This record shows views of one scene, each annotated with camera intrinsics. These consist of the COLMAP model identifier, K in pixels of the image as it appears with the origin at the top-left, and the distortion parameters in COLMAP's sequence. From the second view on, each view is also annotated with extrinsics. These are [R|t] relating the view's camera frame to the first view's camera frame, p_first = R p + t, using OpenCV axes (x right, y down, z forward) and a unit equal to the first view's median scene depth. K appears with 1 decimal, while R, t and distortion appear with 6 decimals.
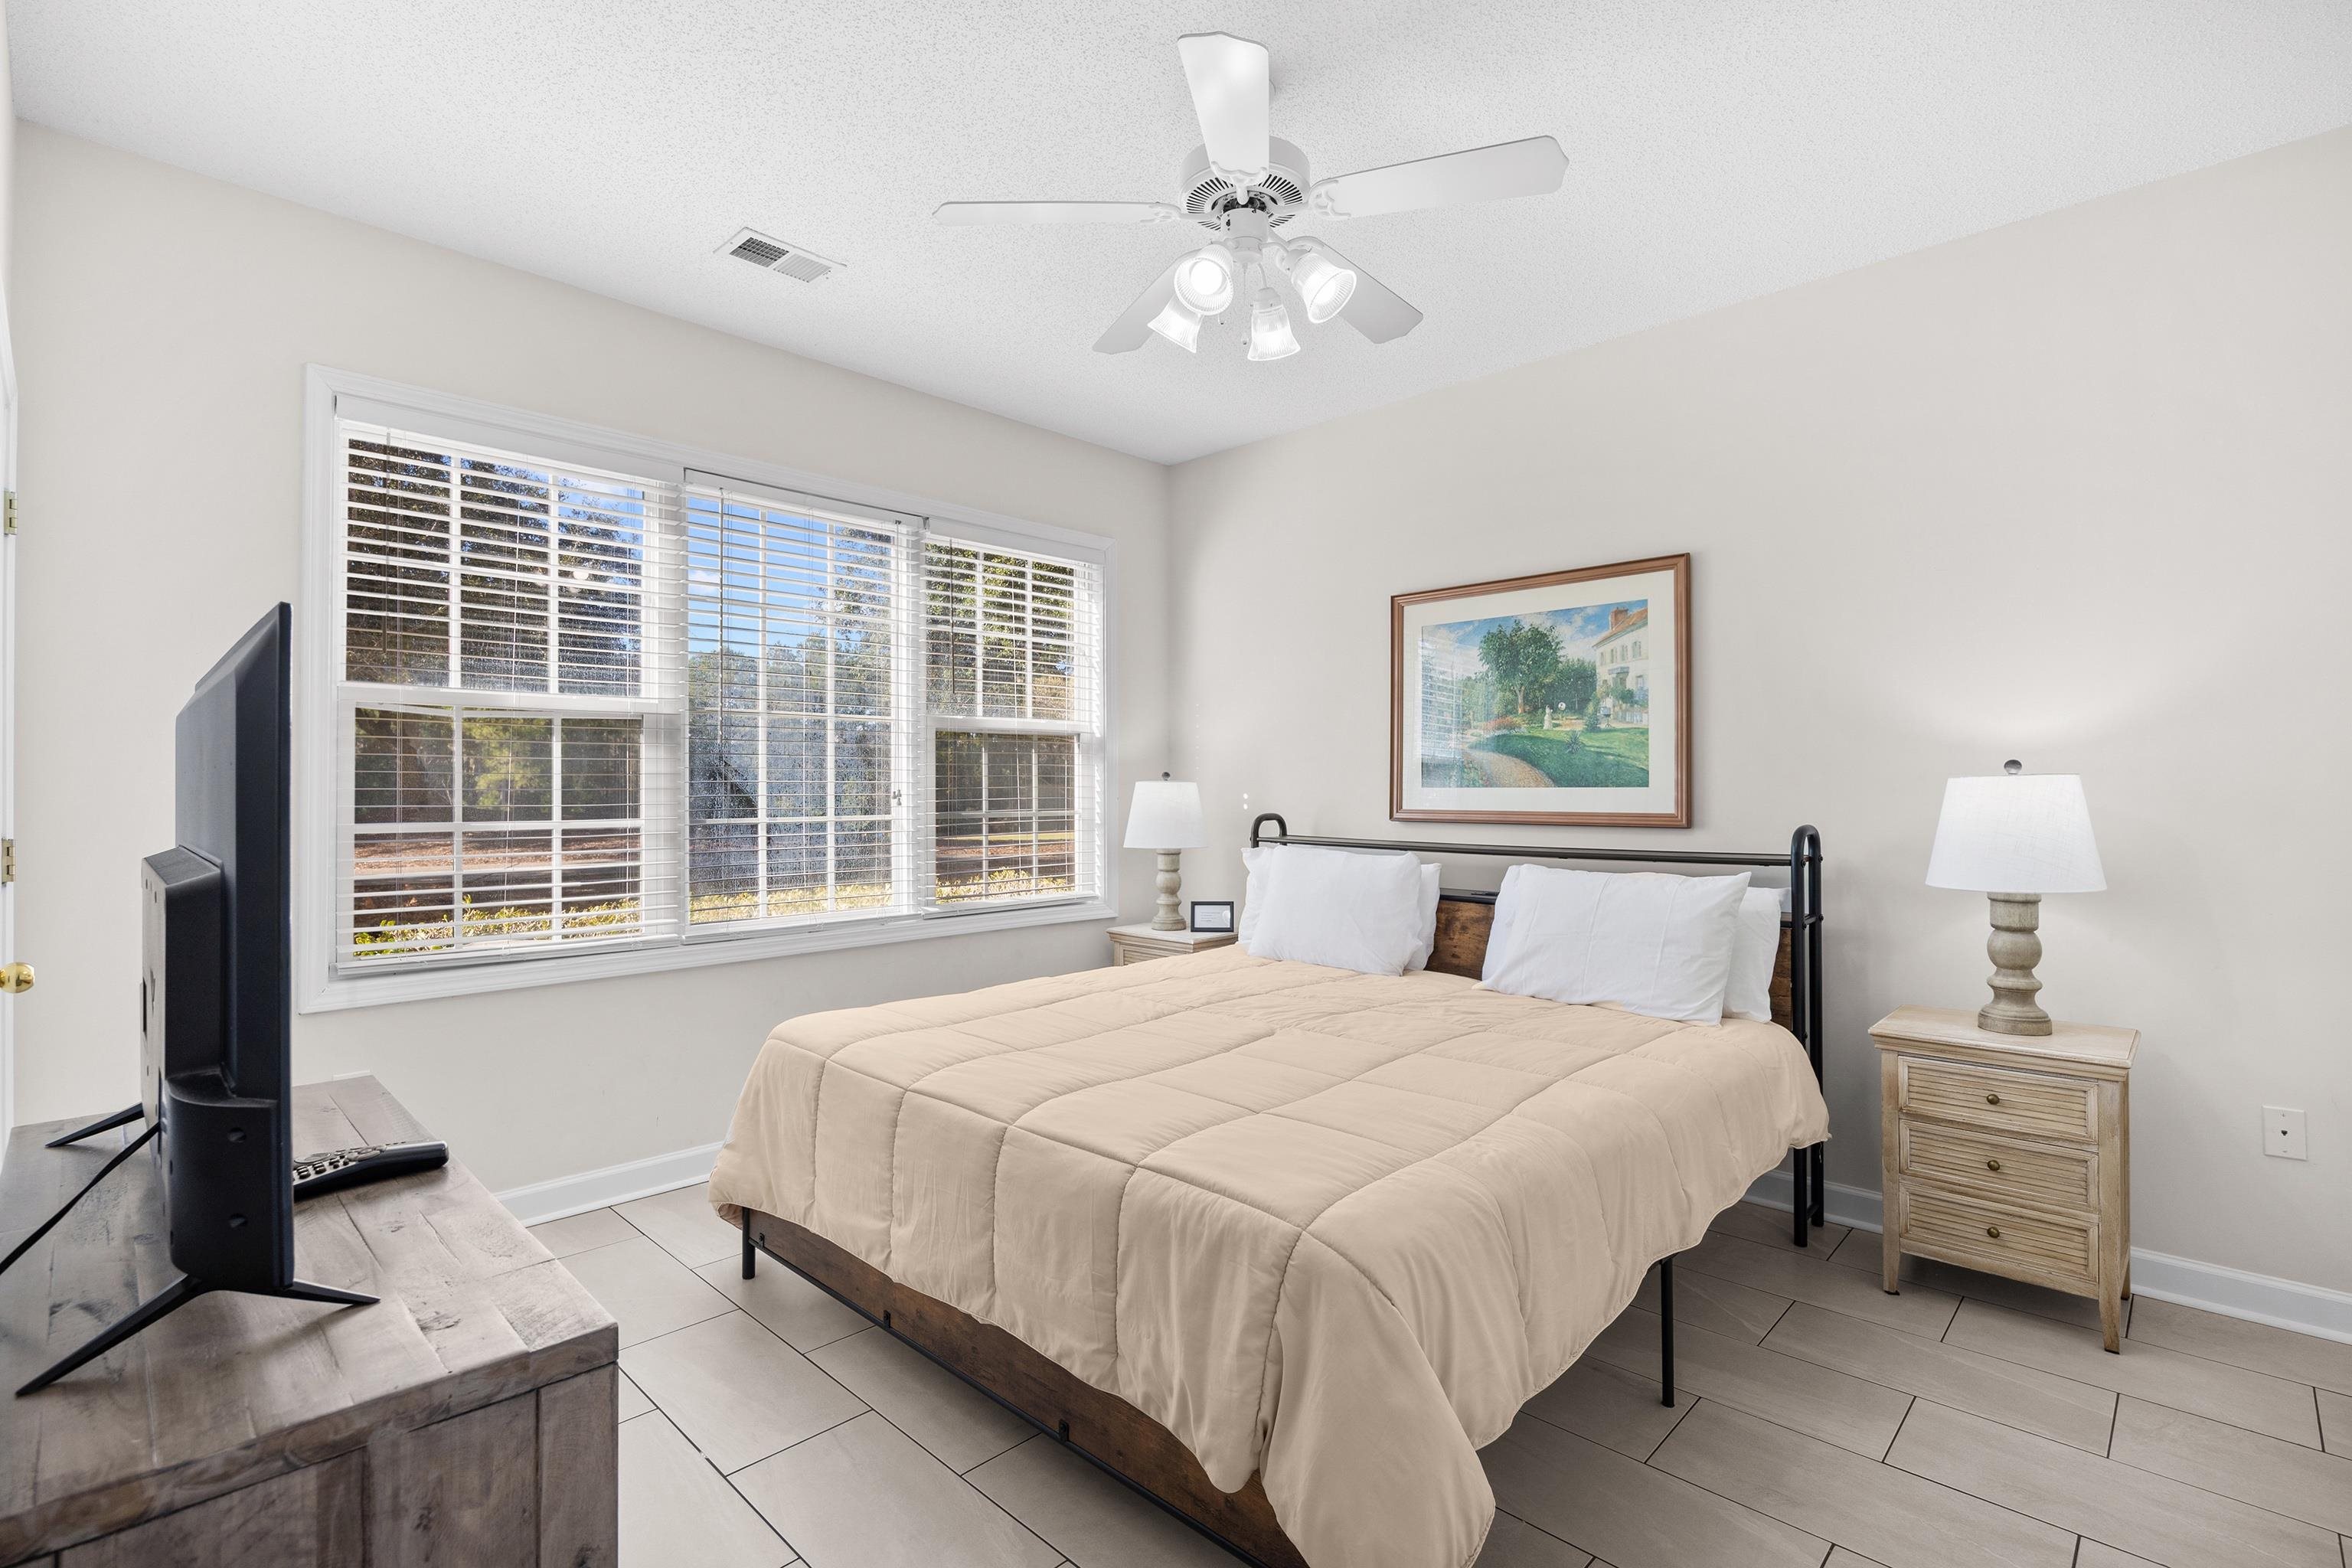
lens RADIAL K [[1079.6, 0, 1181.9], [0, 1079.6, 779.6], [0, 0, 1]] dist [-0.006829, -0.000332]
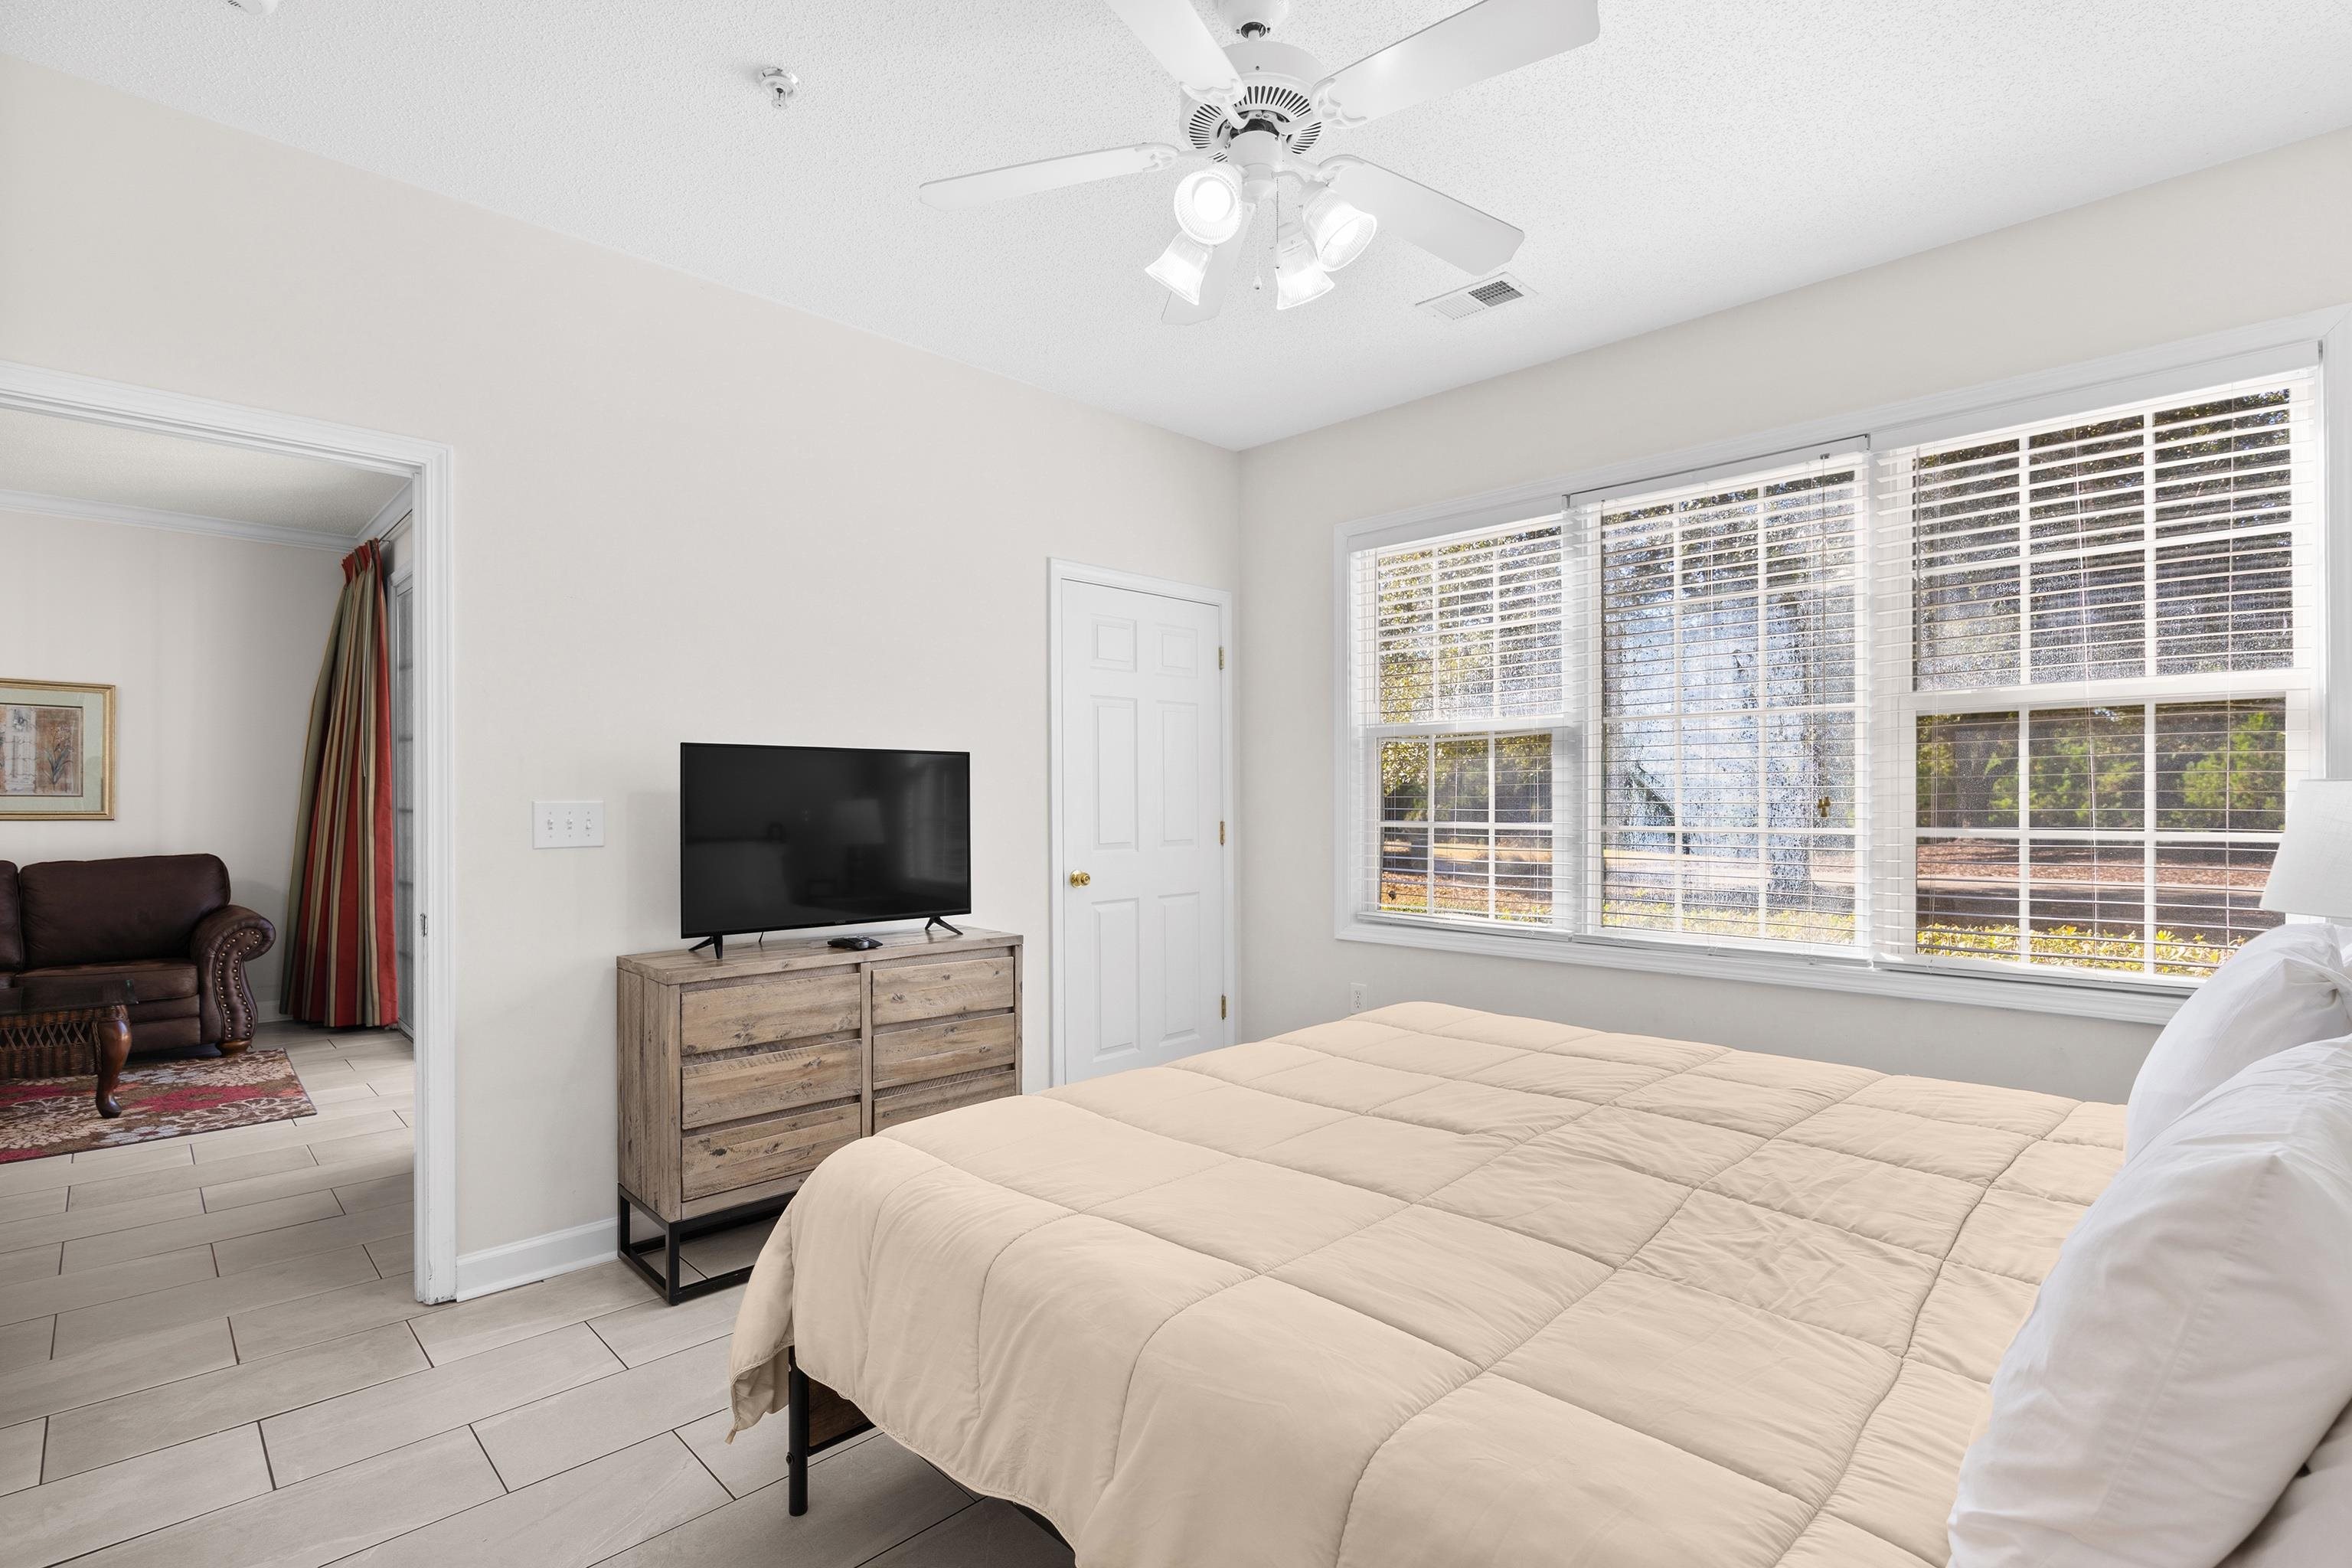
lens RADIAL K [[1112.5, 0, 1175.7], [0, 1112.5, 797.3], [0, 0, 1]] dist [0.000031, 0.000098]
pose [[-0.012442, 0.000139, -0.999923, 0.529349], [0.015164, 0.999885, -0.000050, 0.003029], [0.999808, -0.015163, -0.012443, 0.504948]]
